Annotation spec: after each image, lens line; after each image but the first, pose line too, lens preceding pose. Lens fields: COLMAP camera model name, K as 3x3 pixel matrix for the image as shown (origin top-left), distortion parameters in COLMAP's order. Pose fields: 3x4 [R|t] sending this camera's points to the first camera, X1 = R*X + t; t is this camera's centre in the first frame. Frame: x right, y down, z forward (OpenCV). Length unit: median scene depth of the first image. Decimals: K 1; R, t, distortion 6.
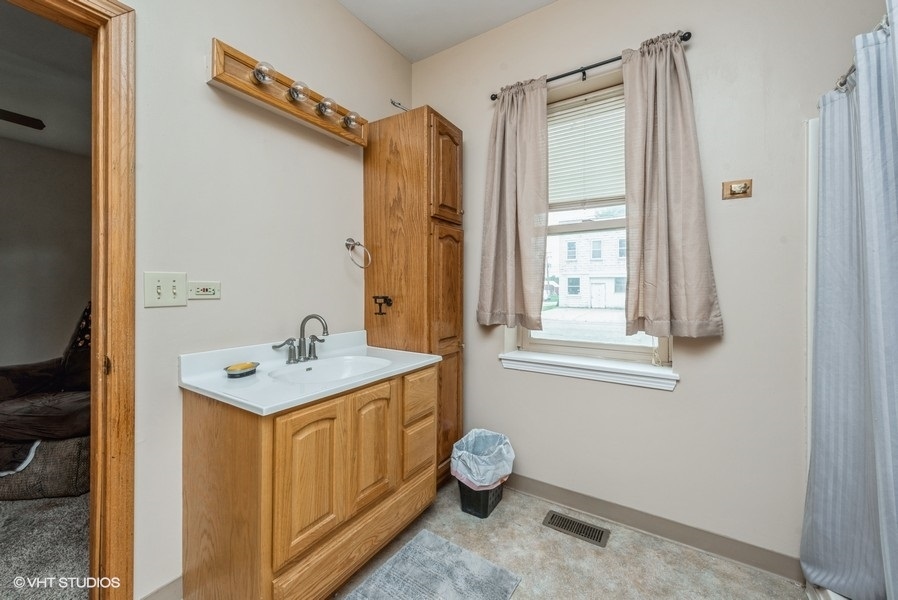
lens RADIAL K [[356.5, 0, 448.6], [0, 356.5, 293.4], [0, 0, 1]] dist [0.000278, 0.000134]
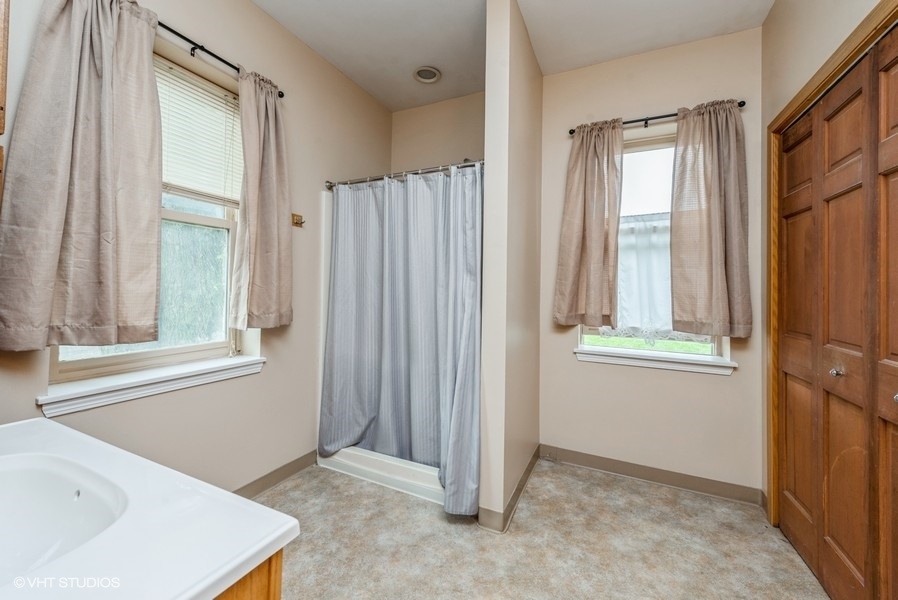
lens RADIAL K [[356.5, 0, 448.9], [0, 356.5, 292.0], [0, 0, 1]] dist [0.000278, 0.000134]
pose [[-0.117455, -0.012159, 0.993004, -0.658572], [-0.008056, 0.999904, 0.011291, -0.019805], [-0.993045, -0.006673, -0.117542, 0.507948]]
